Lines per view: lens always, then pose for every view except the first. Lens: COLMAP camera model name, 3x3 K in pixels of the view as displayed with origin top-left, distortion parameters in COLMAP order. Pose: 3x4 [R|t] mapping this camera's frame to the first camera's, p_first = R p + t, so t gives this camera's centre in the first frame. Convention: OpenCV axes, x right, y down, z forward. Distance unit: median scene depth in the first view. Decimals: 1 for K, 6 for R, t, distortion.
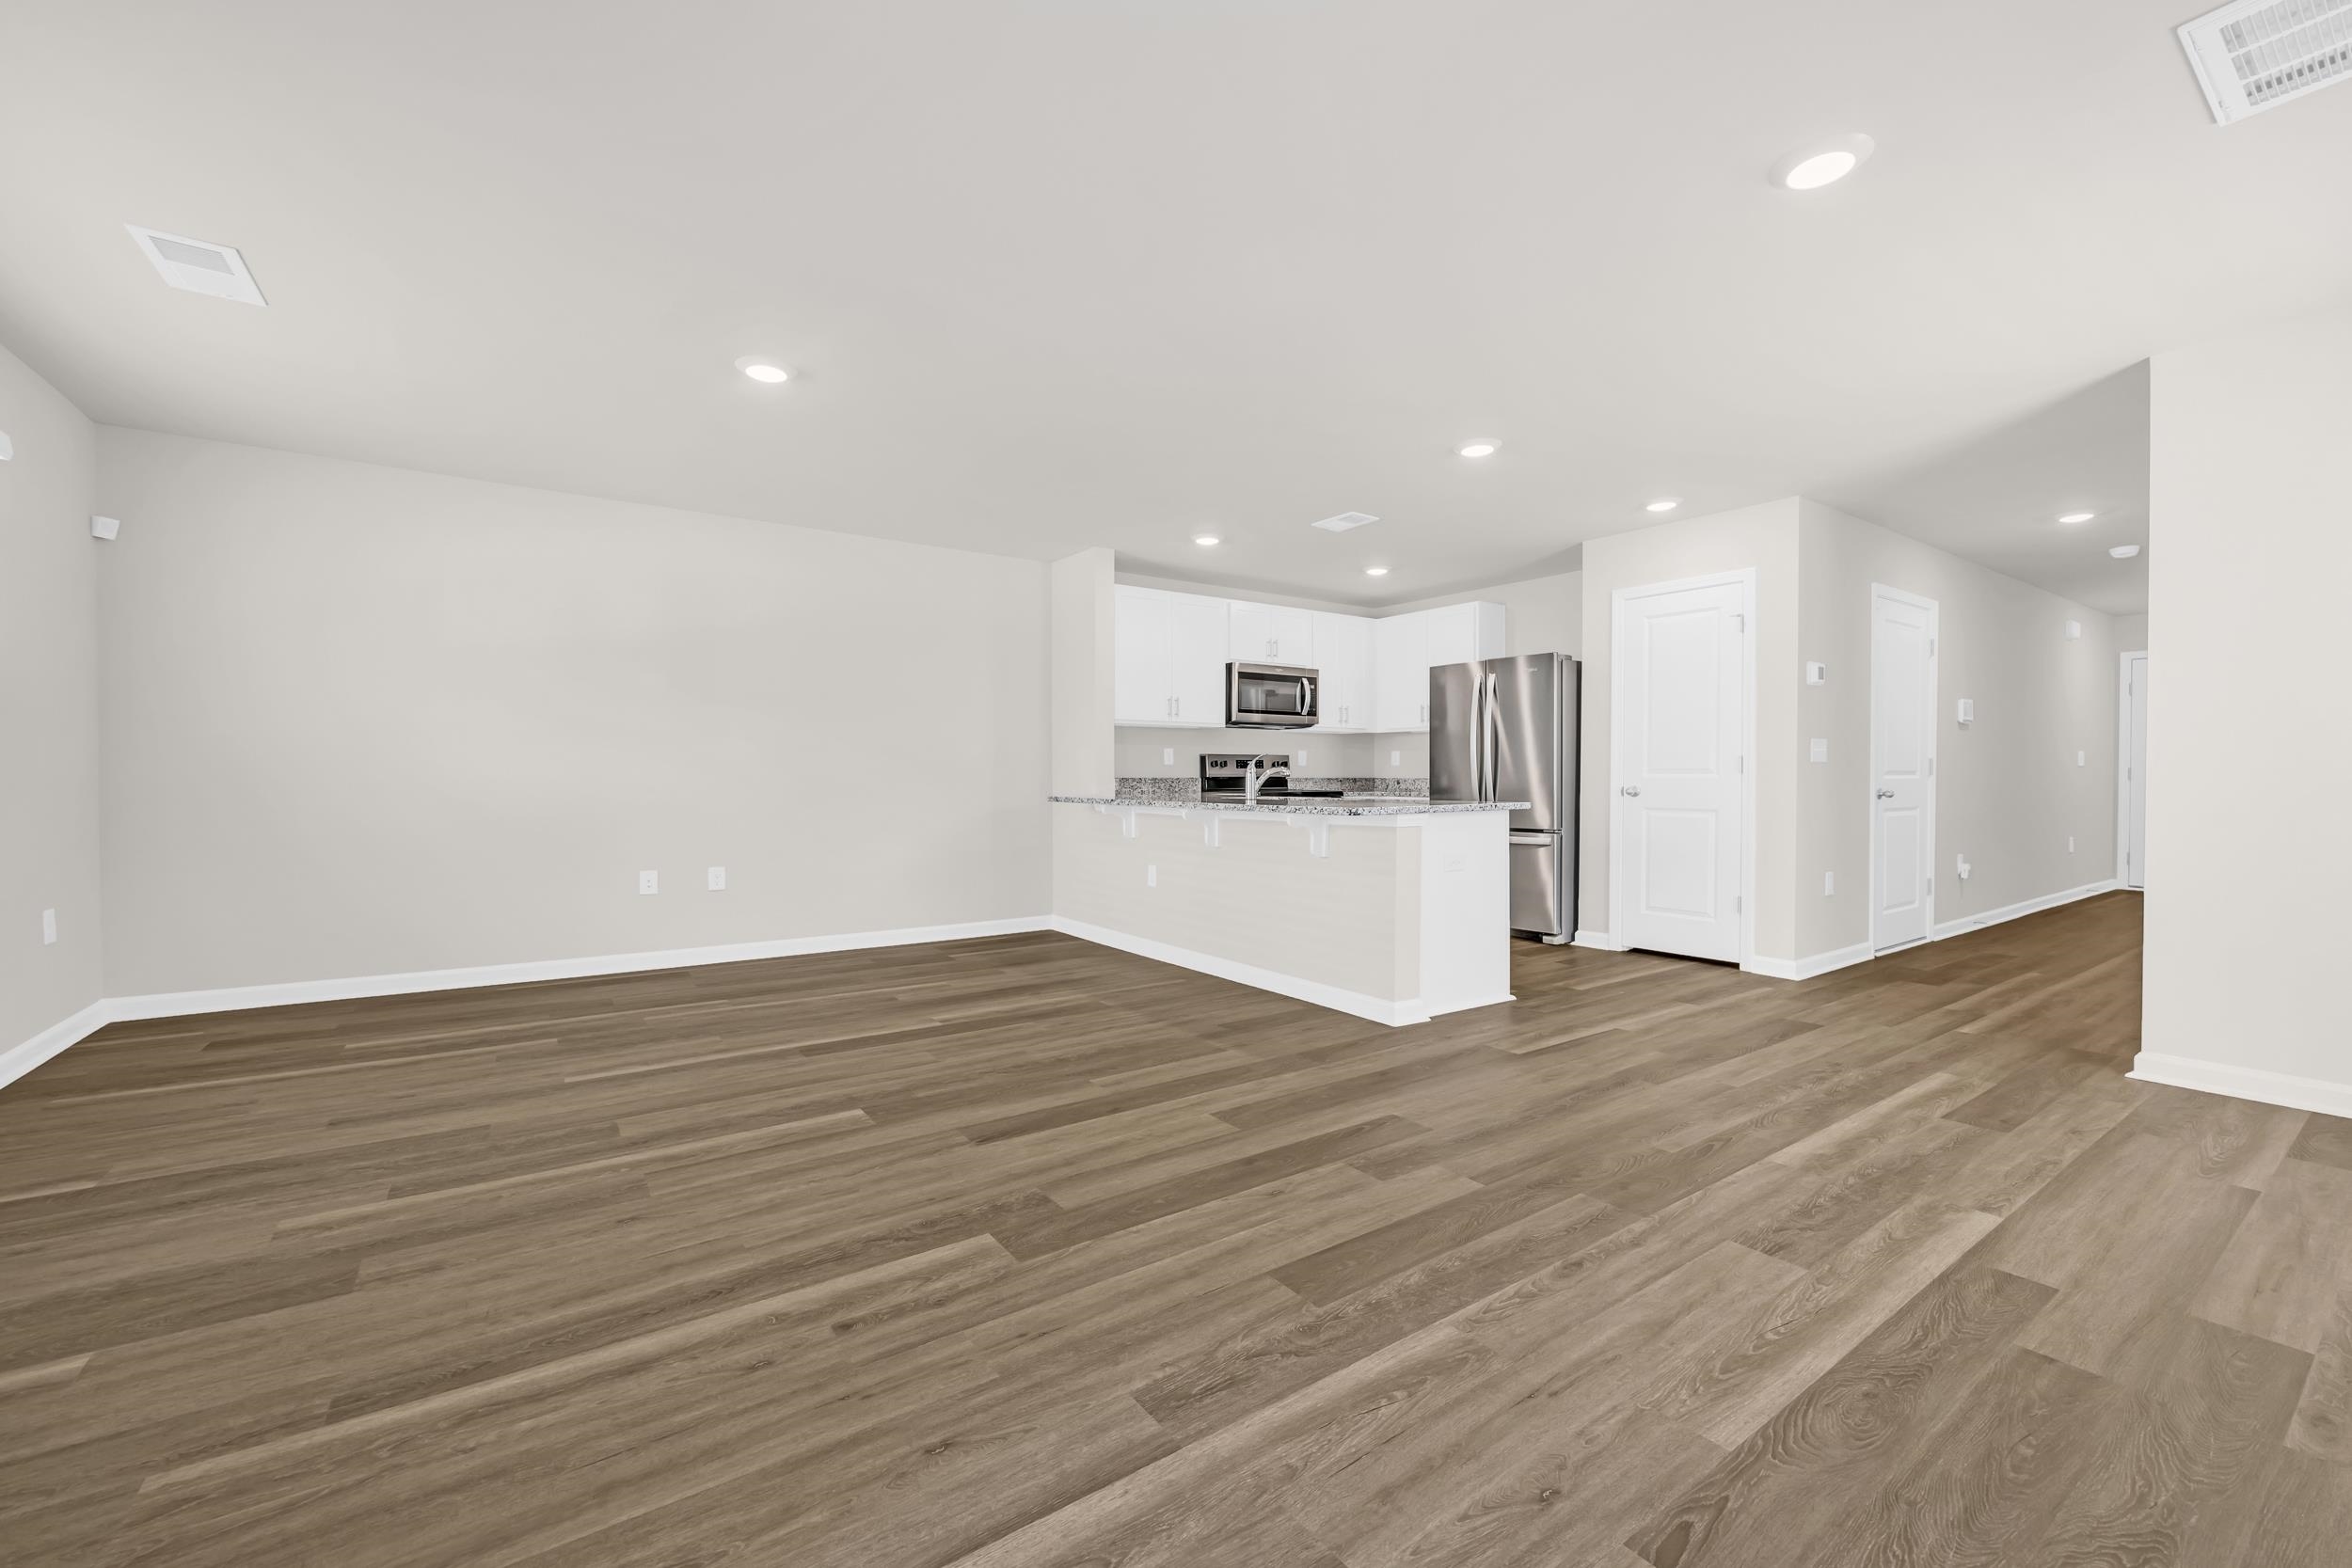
lens RADIAL K [[971.9, 0, 1172.1], [0, 971.9, 784.2], [0, 0, 1]] dist [0.000571, 0.000077]
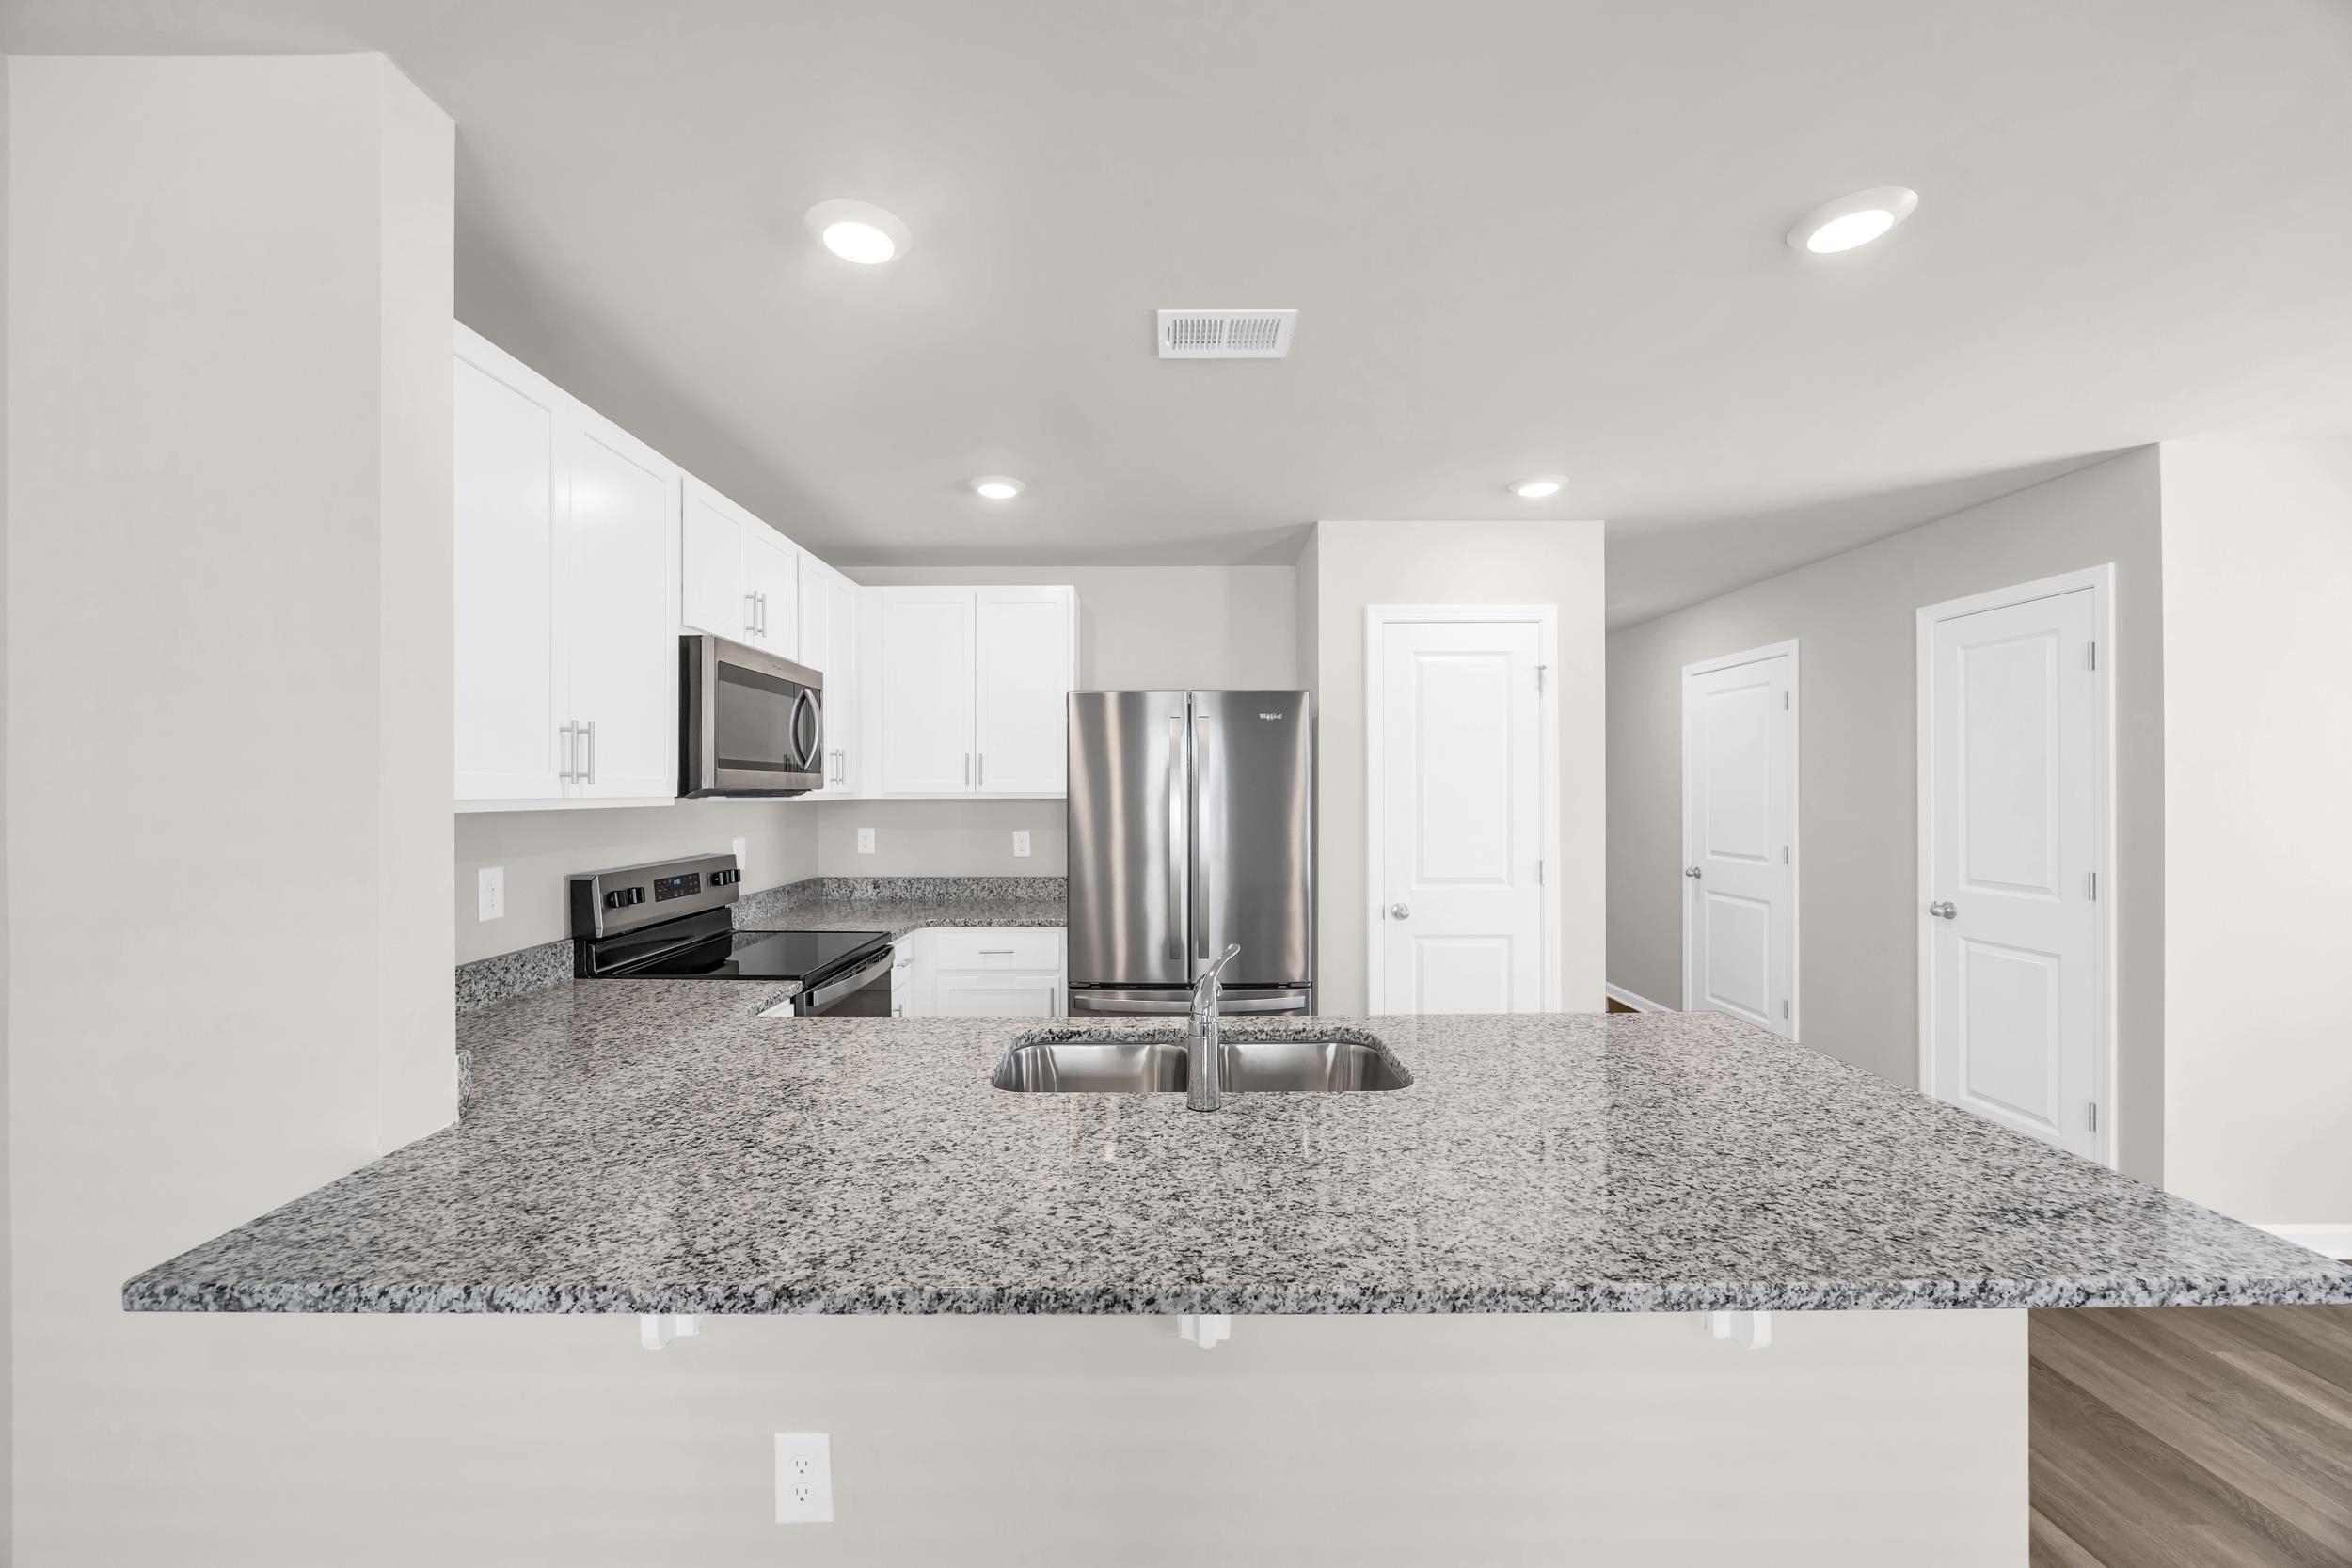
lens RADIAL K [[971.9, 0, 1165.8], [0, 971.9, 791.8], [0, 0, 1]] dist [0.000571, 0.000077]
pose [[0.603136, 0.000776, 0.797638, -0.126966], [0.002372, 0.999993, -0.002766, -0.060879], [-0.797635, 0.003561, 0.603130, 0.606325]]
